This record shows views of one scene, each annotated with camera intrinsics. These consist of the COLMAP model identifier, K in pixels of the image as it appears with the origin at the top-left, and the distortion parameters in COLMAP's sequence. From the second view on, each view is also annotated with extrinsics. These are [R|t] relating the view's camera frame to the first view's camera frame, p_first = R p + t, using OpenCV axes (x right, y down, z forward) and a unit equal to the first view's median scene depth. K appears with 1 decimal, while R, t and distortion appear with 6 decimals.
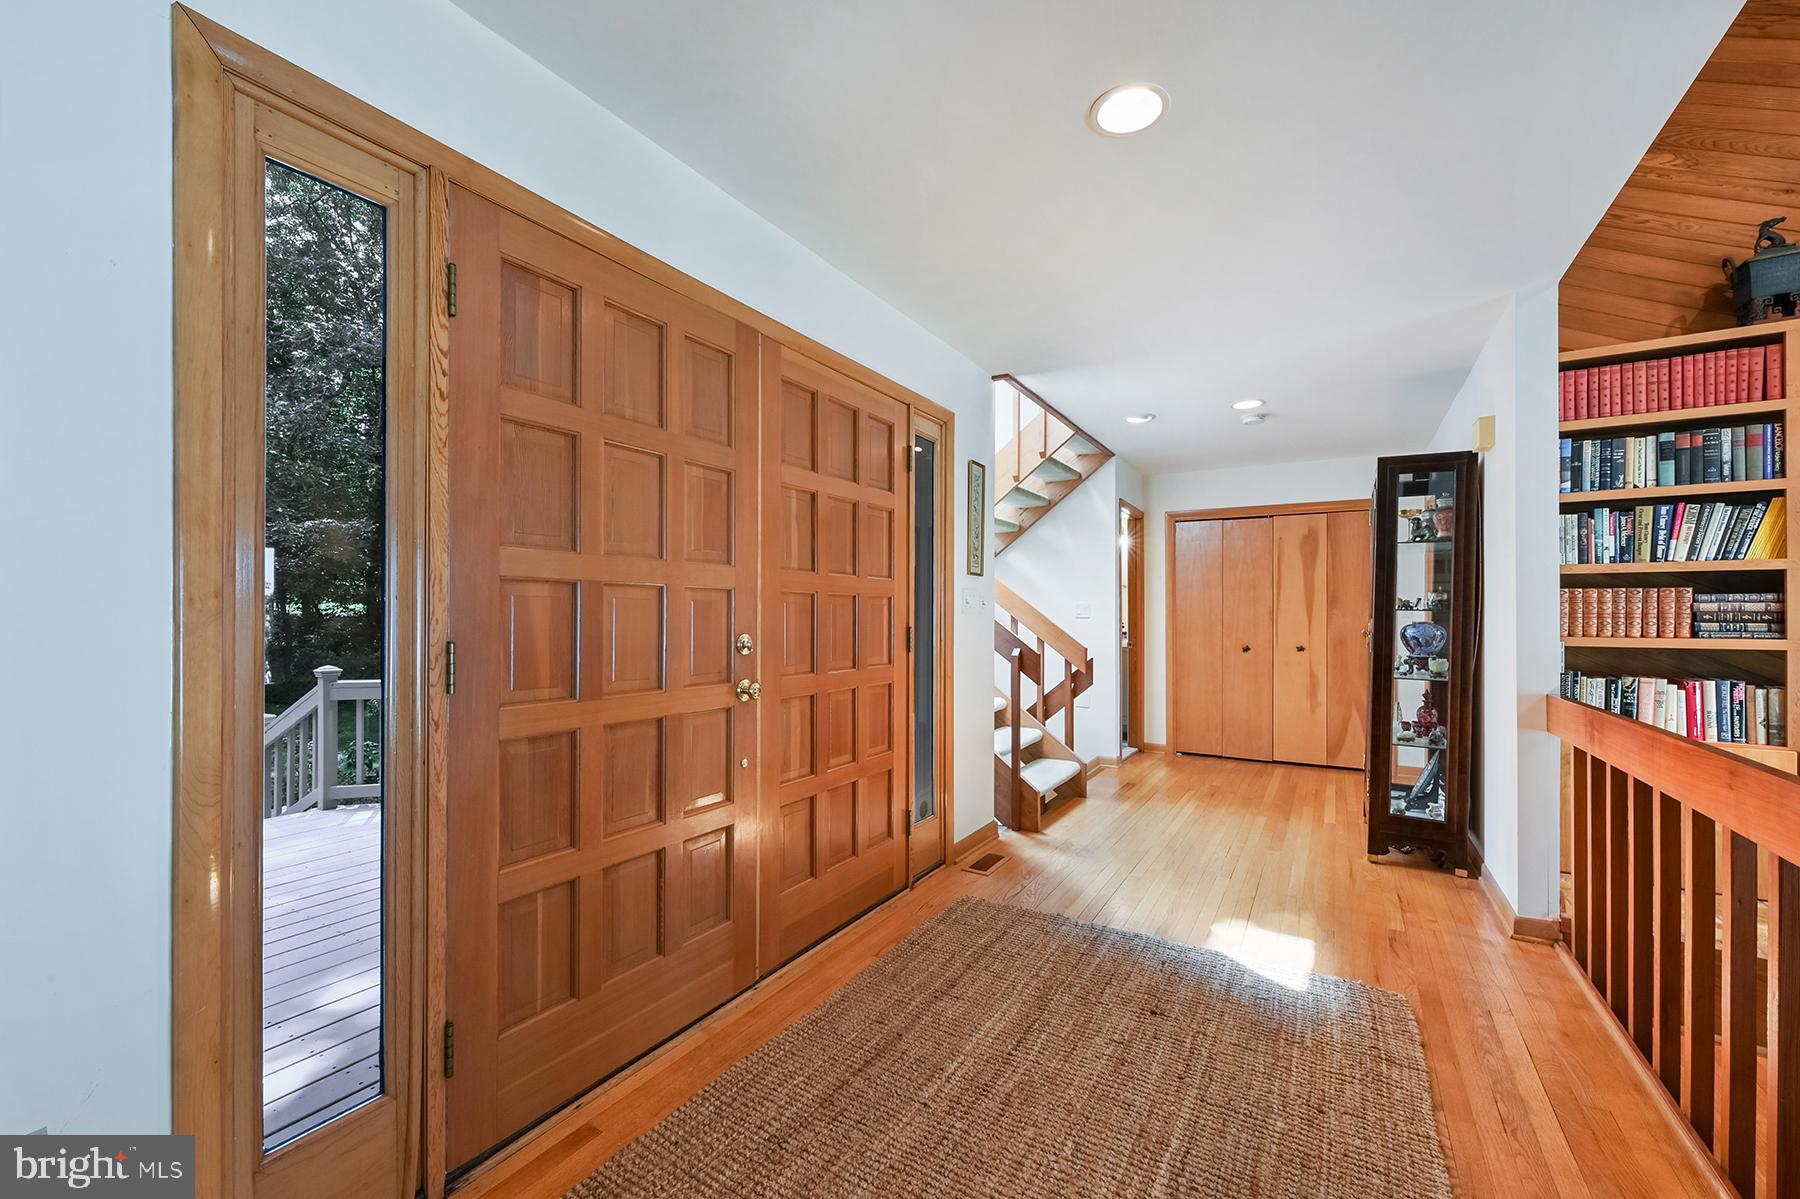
lens RADIAL K [[730.4, 0, 952.6], [0, 730.4, 619.8], [0, 0, 1]] dist [-0.004103, -0.000289]
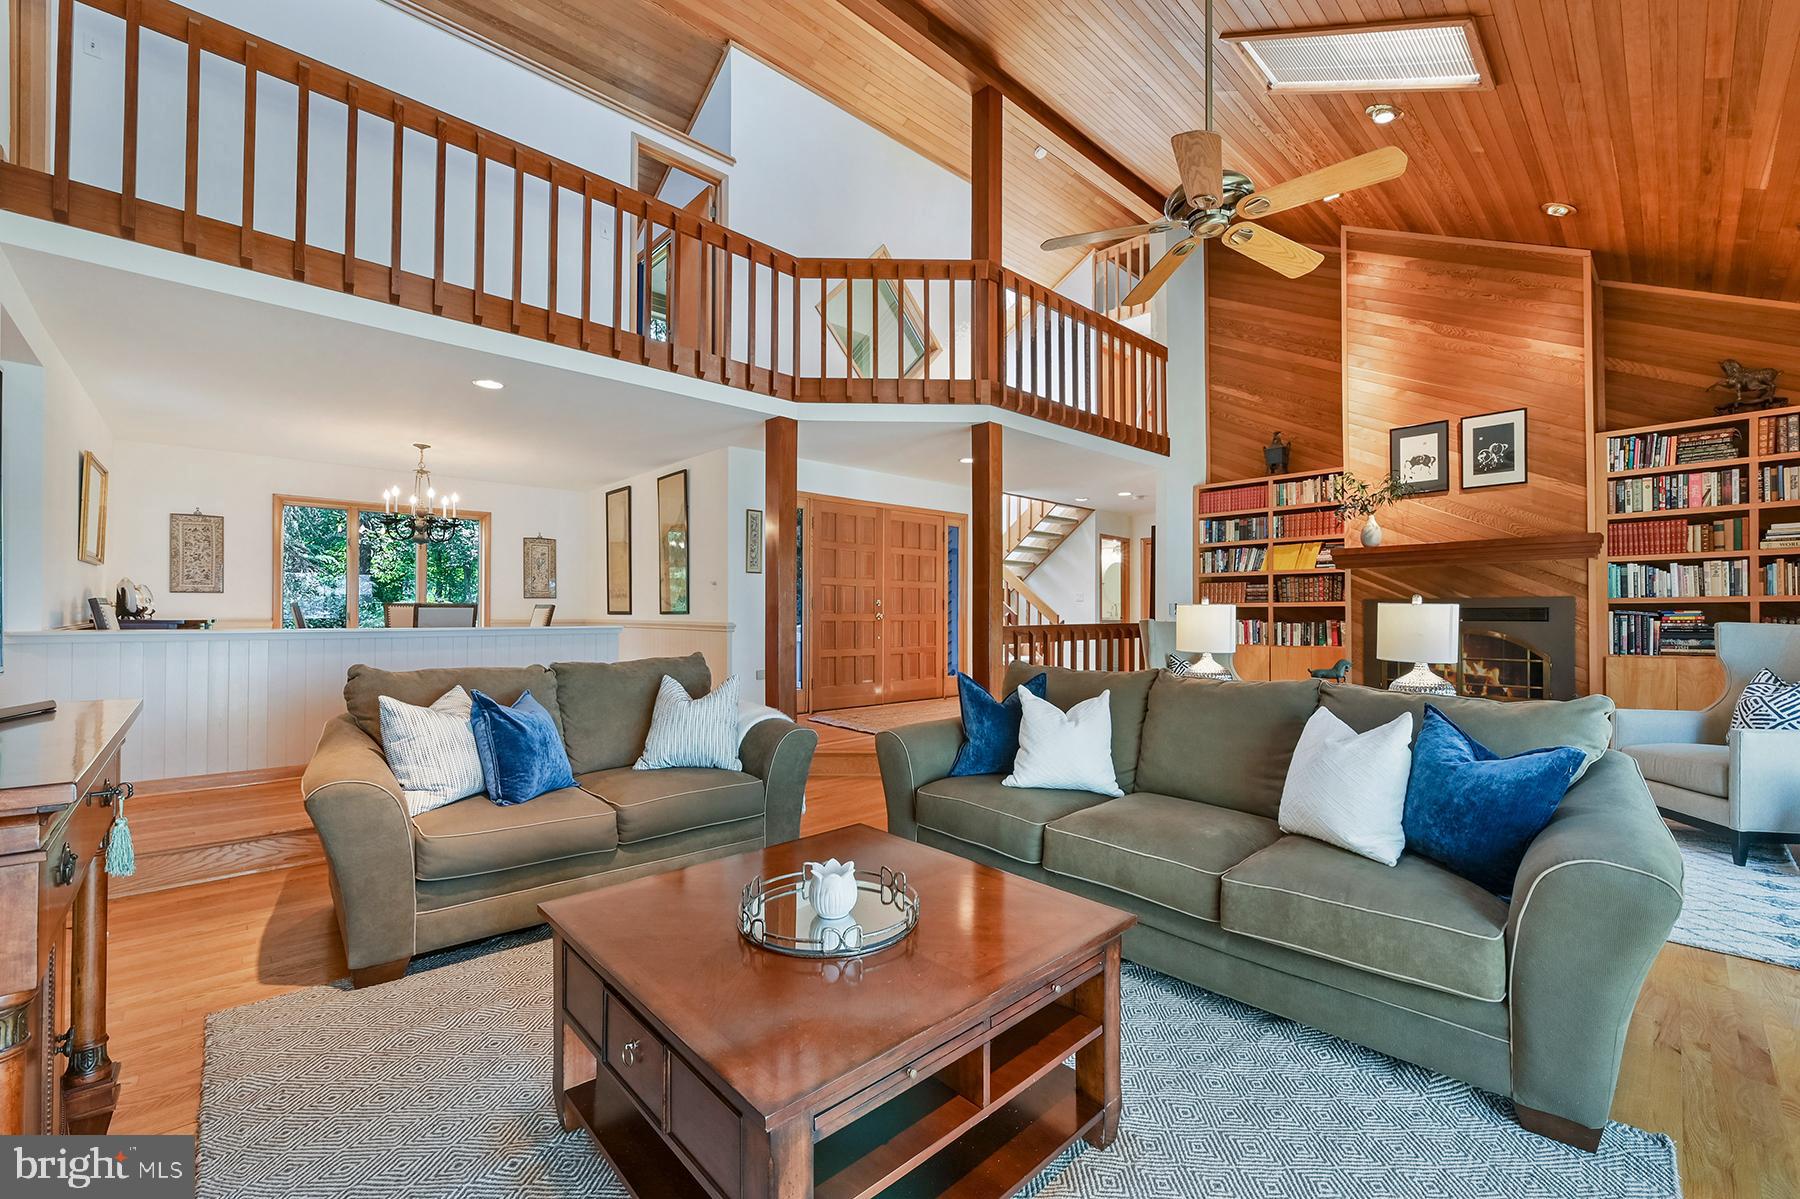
lens RADIAL K [[730.4, 0, 899.3], [0, 730.4, 604.4], [0, 0, 1]] dist [-0.004103, -0.000289]
pose [[0.943098, -0.001779, -0.332511, 0.736684], [-0.003788, 0.999863, -0.016092, 0.074254], [0.332494, 0.016436, 0.942962, -1.709434]]
